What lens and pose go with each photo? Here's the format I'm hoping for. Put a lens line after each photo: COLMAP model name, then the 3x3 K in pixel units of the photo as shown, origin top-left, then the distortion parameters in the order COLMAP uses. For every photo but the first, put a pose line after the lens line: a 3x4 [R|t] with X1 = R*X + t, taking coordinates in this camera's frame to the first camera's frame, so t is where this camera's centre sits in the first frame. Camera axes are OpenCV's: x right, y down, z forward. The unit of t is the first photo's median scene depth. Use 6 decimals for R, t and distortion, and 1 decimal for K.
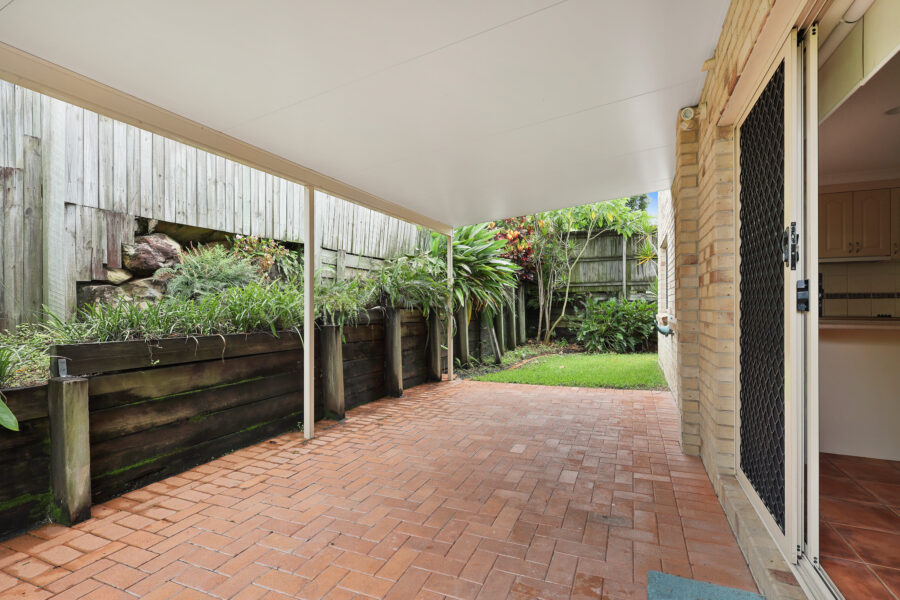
lens RADIAL K [[422.2, 0, 447.1], [0, 422.2, 303.6], [0, 0, 1]] dist [0.002088, 0.000155]
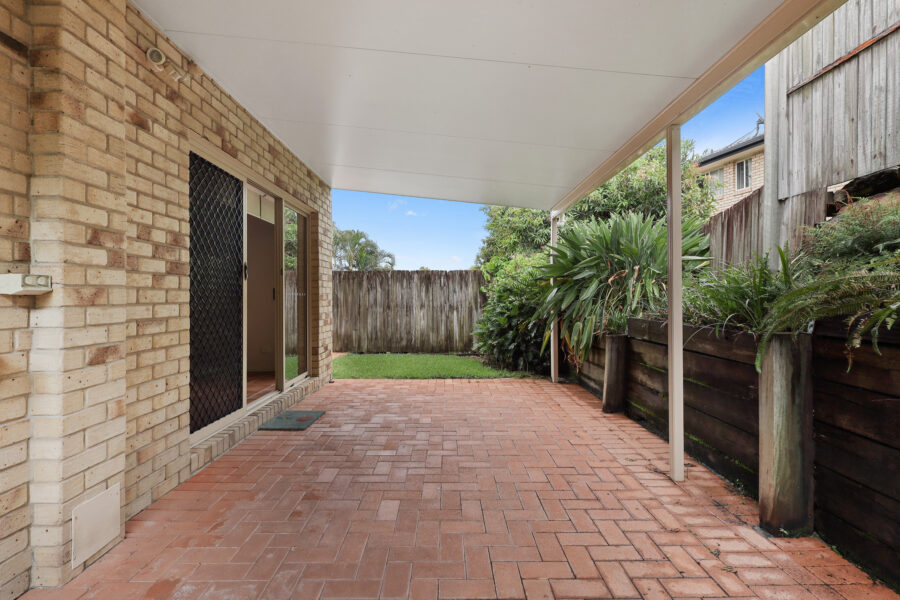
lens RADIAL K [[422.2, 0, 447.1], [0, 422.2, 303.6], [0, 0, 1]] dist [0.002088, 0.000155]
pose [[-0.914421, 0.015802, -0.404456, 0.312500], [0.012720, 0.999866, 0.010306, 0.006660], [0.404564, 0.004280, -0.914500, 1.474721]]
